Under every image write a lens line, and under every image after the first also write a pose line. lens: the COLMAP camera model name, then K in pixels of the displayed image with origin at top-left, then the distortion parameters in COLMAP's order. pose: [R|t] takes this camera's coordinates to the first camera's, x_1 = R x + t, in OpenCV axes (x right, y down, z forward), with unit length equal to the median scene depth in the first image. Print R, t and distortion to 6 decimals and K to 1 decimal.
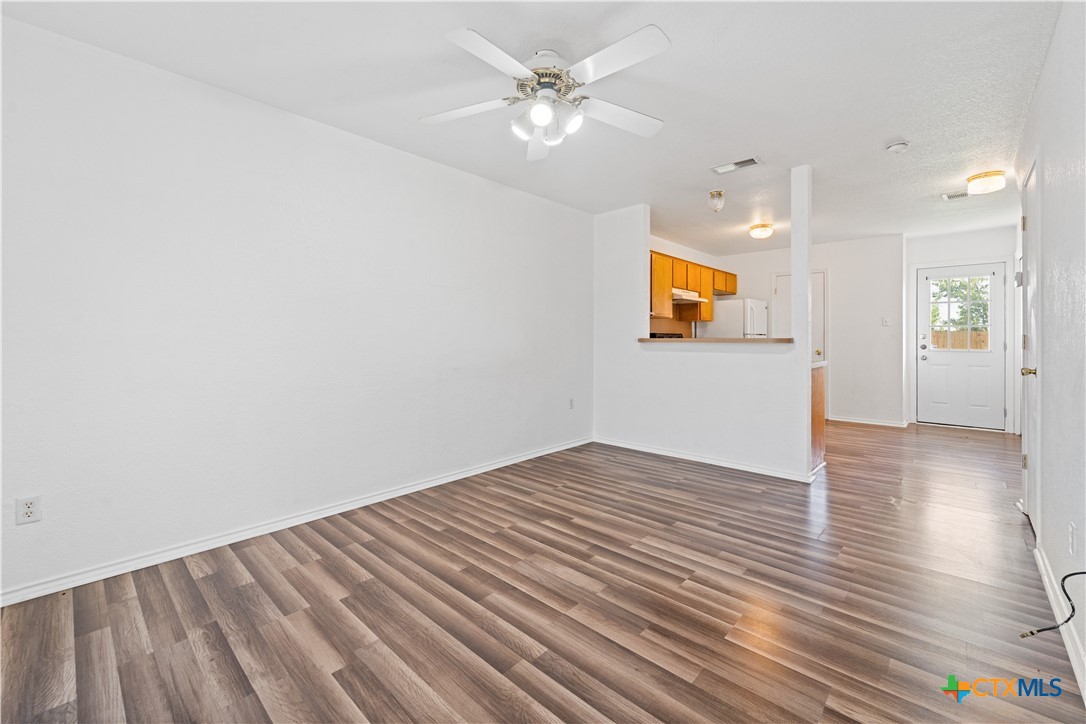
lens RADIAL K [[446.7, 0, 526.6], [0, 446.7, 332.8], [0, 0, 1]] dist [0.001858, -0.001816]
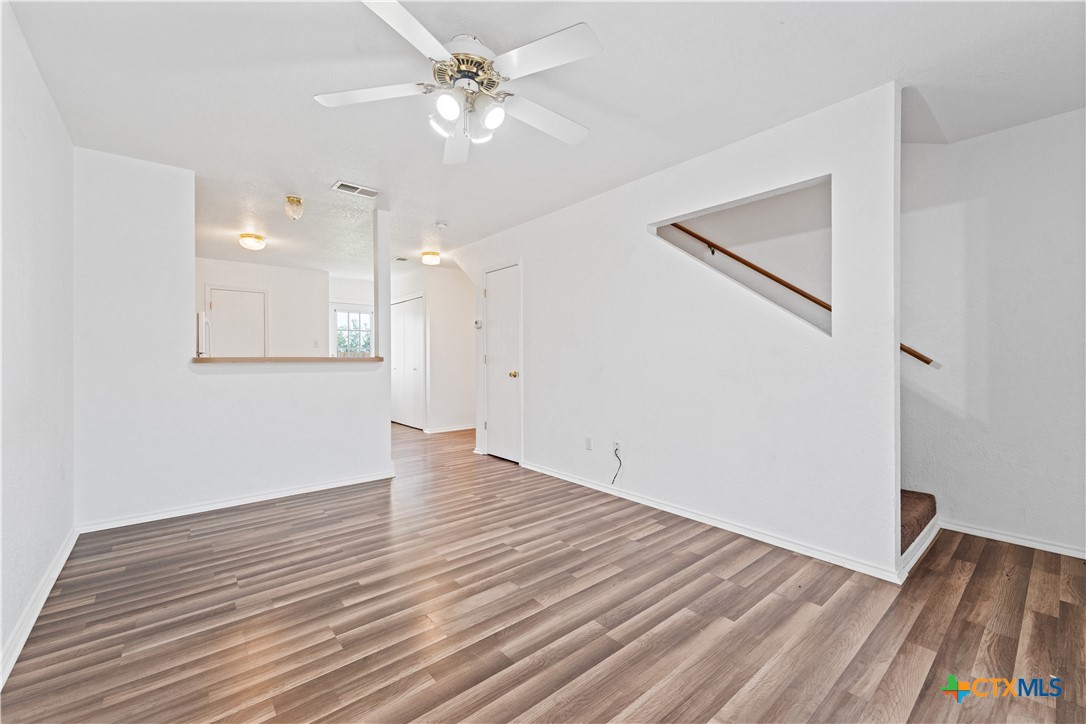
lens RADIAL K [[446.7, 0, 543.7], [0, 446.7, 363.3], [0, 0, 1]] dist [0.001858, -0.001816]
pose [[0.095450, -0.014013, 0.995336, -0.760990], [-0.008861, 0.999849, 0.014926, 0.009339], [-0.995395, -0.010245, 0.095312, 0.691173]]
